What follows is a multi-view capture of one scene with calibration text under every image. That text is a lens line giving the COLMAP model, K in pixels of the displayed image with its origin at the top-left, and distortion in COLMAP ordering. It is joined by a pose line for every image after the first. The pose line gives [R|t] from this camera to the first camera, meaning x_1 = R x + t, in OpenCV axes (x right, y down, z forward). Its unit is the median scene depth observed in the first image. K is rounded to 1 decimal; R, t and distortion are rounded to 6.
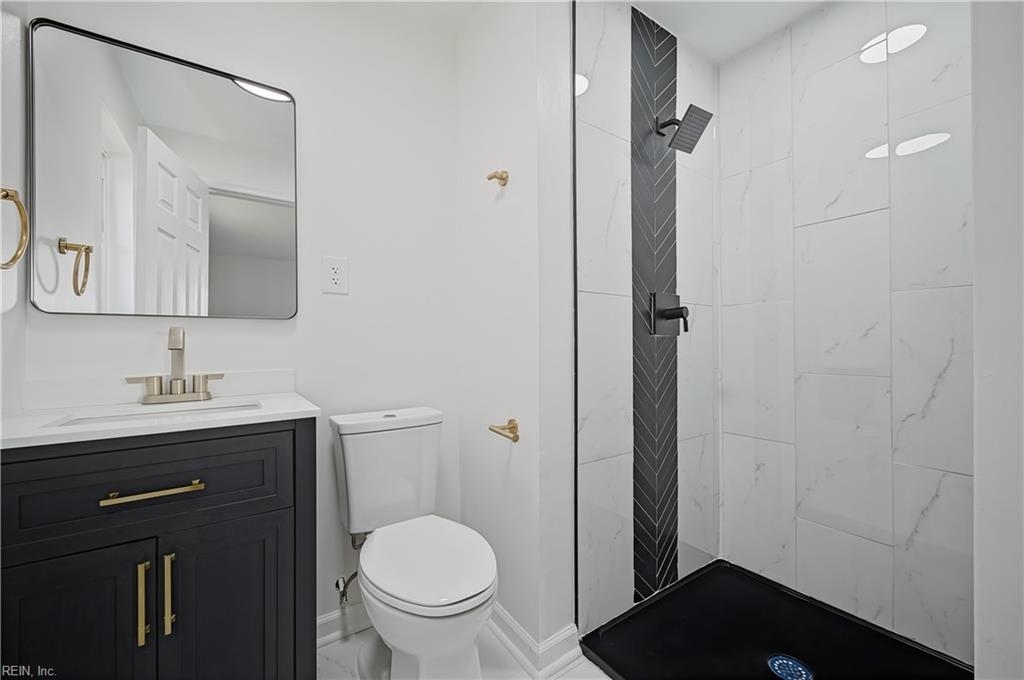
lens RADIAL K [[408.3, 0, 521.1], [0, 408.3, 334.3], [0, 0, 1]] dist [-0.003403, 0.000000]
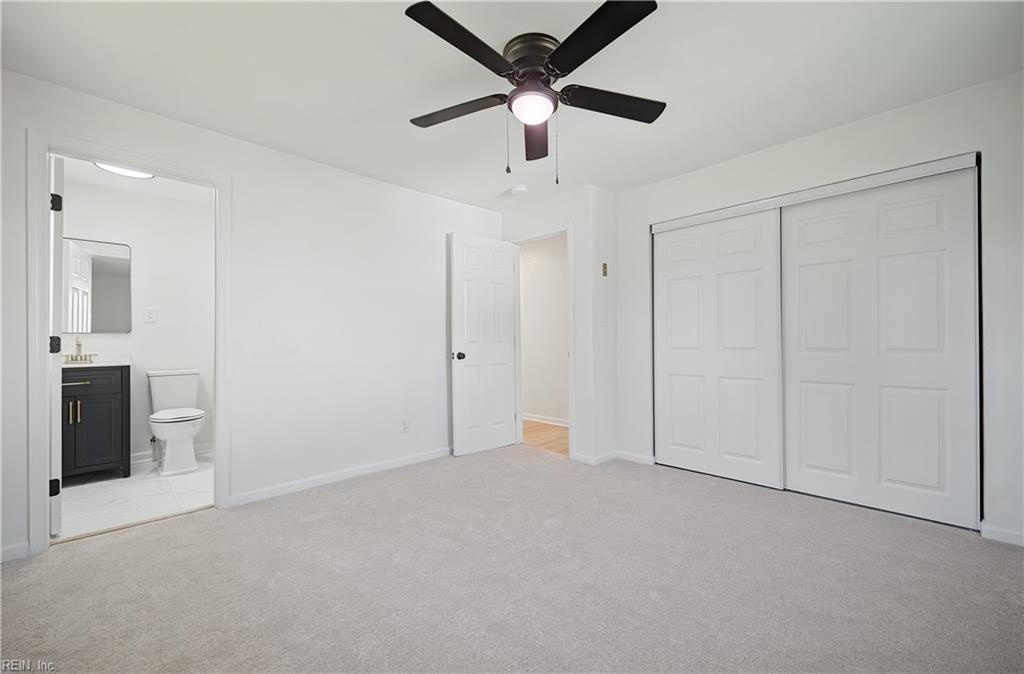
lens RADIAL K [[408.3, 0, 511.7], [0, 408.3, 334.2], [0, 0, 1]] dist [-0.003403, 0.000000]
pose [[0.988337, -0.022635, 0.150592, 1.676030], [0.025581, 0.999517, -0.017654, 0.088075], [-0.150120, 0.021301, 0.988438, -2.207976]]
